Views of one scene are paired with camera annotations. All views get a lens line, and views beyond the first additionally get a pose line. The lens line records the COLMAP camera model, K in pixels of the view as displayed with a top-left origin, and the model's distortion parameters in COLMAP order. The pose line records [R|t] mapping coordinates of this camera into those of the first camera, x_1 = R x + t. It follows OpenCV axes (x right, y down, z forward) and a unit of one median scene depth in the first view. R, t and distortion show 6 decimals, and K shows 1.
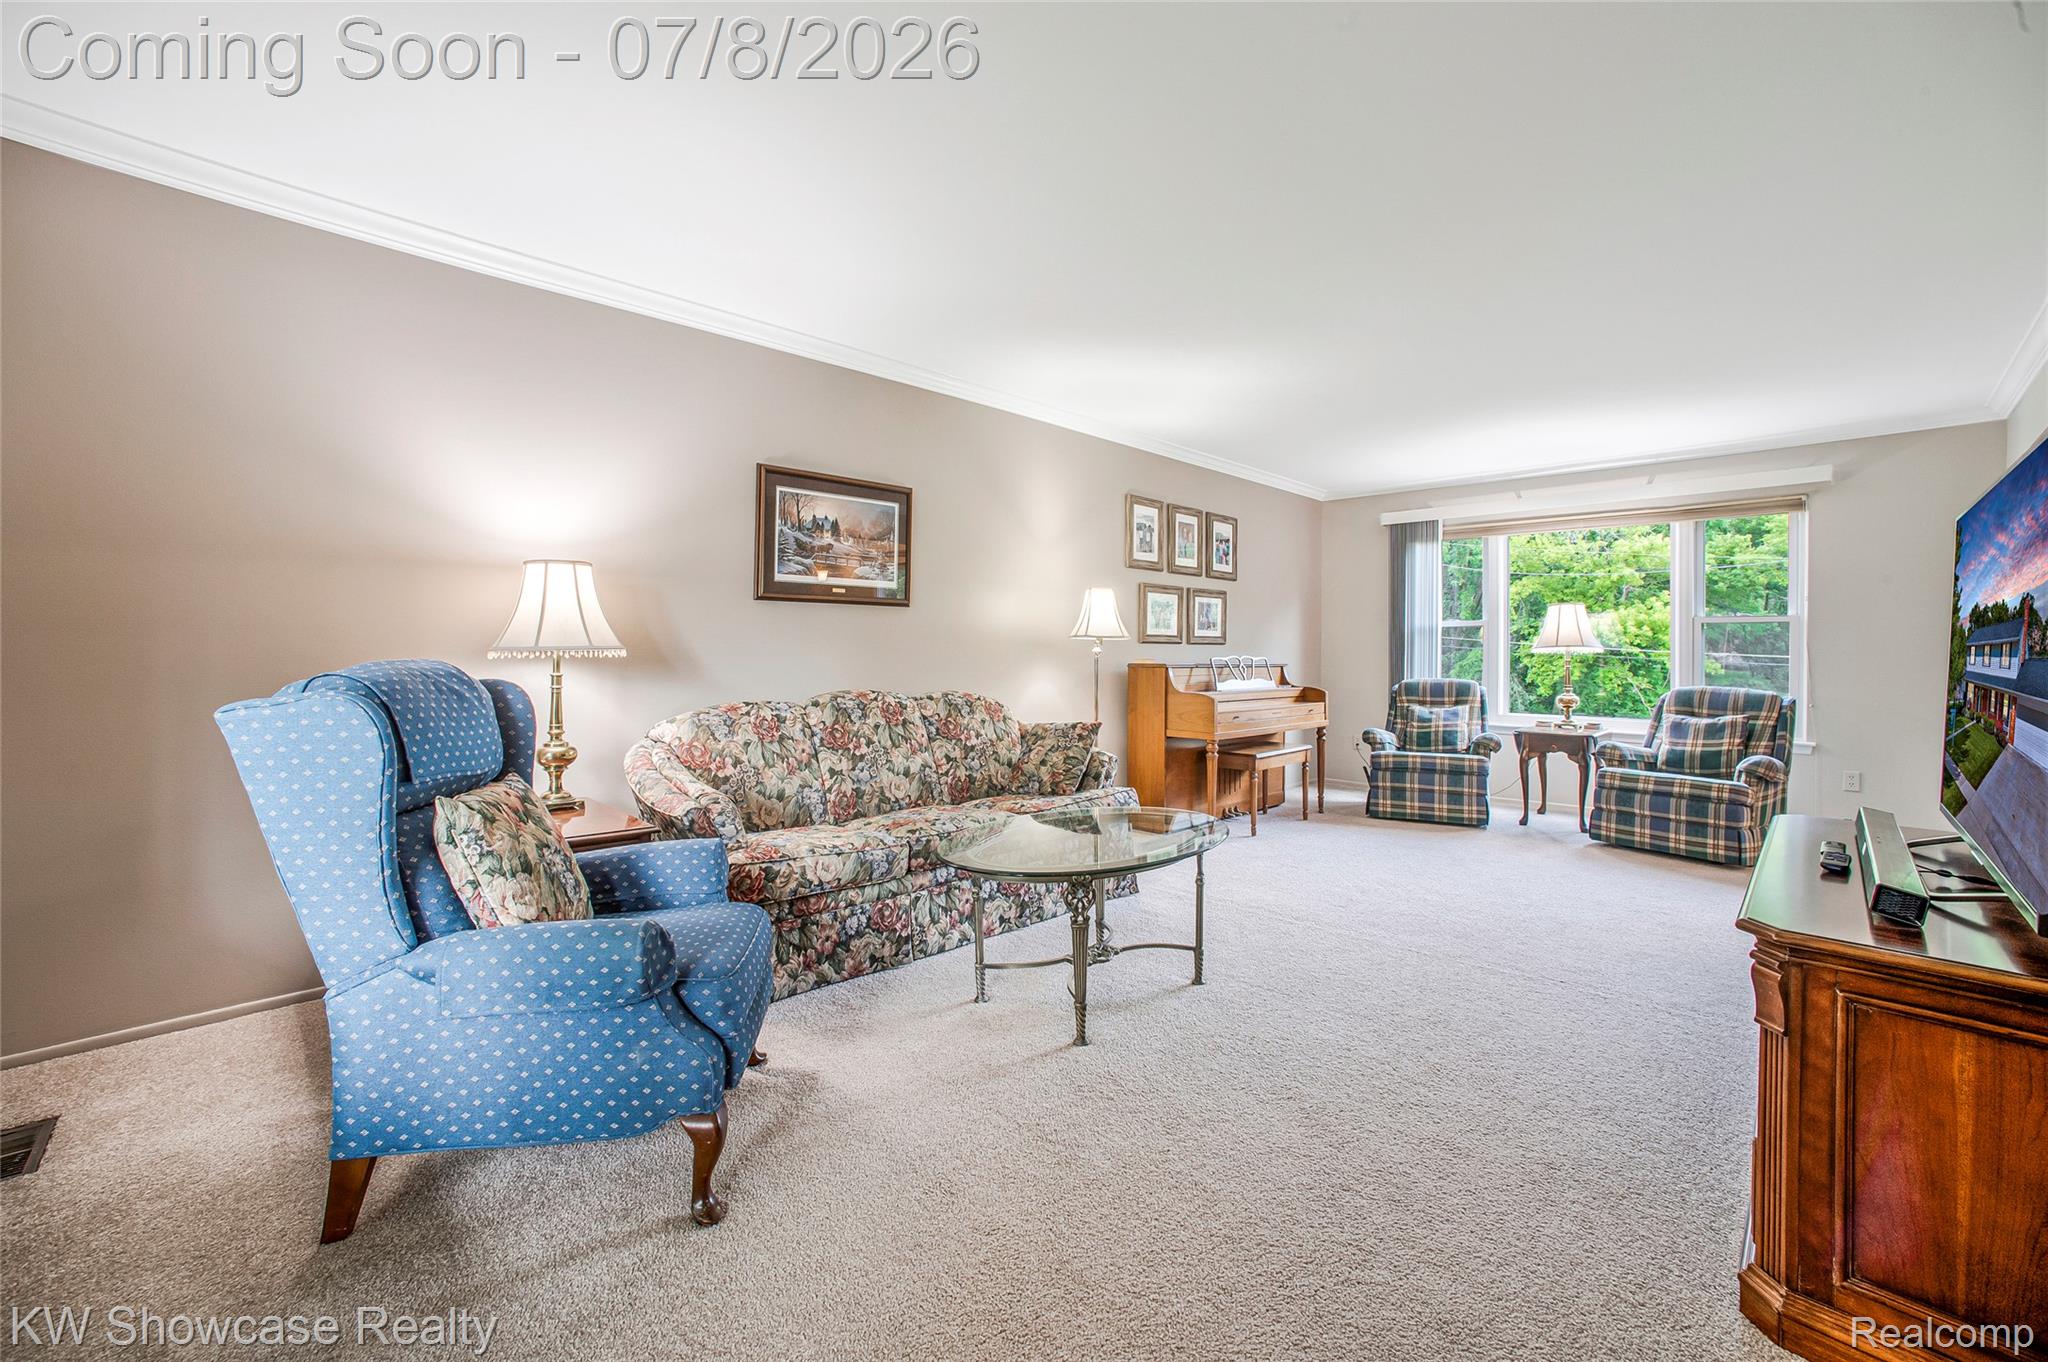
lens RADIAL K [[832.5, 0, 1020.4], [0, 832.5, 660.6], [0, 0, 1]] dist [-0.001031, 0.000078]
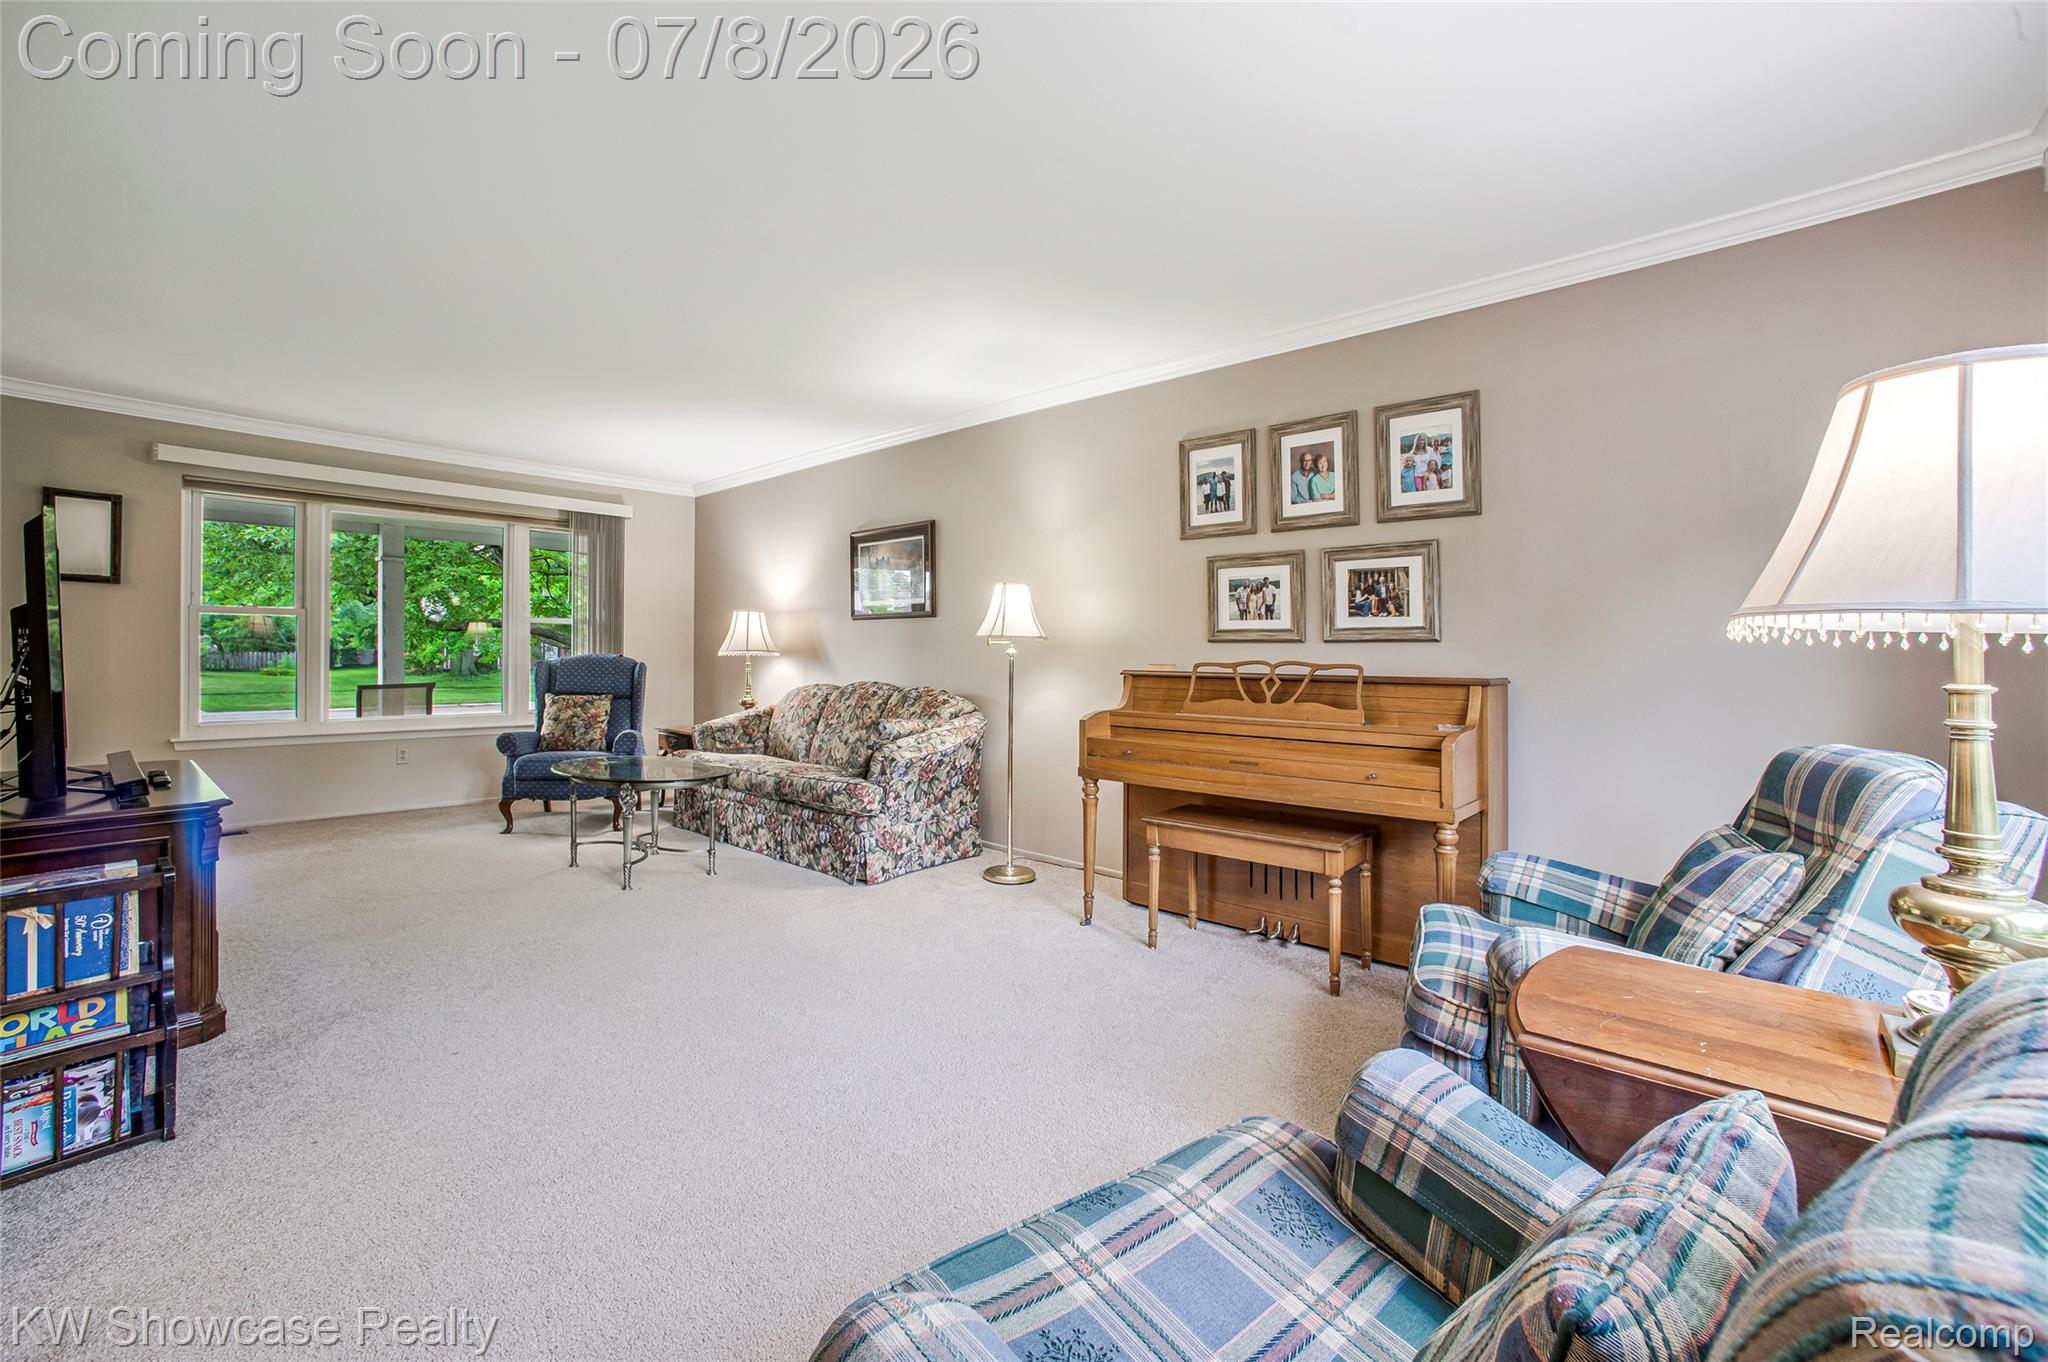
lens RADIAL K [[832.5, 0, 1021.1], [0, 832.5, 666.4], [0, 0, 1]] dist [-0.001031, 0.000078]
pose [[0.087146, 0.006698, -0.996173, 0.827729], [-0.022591, 0.999734, 0.004745, -0.000450], [0.995939, 0.022091, 0.087274, 0.772541]]
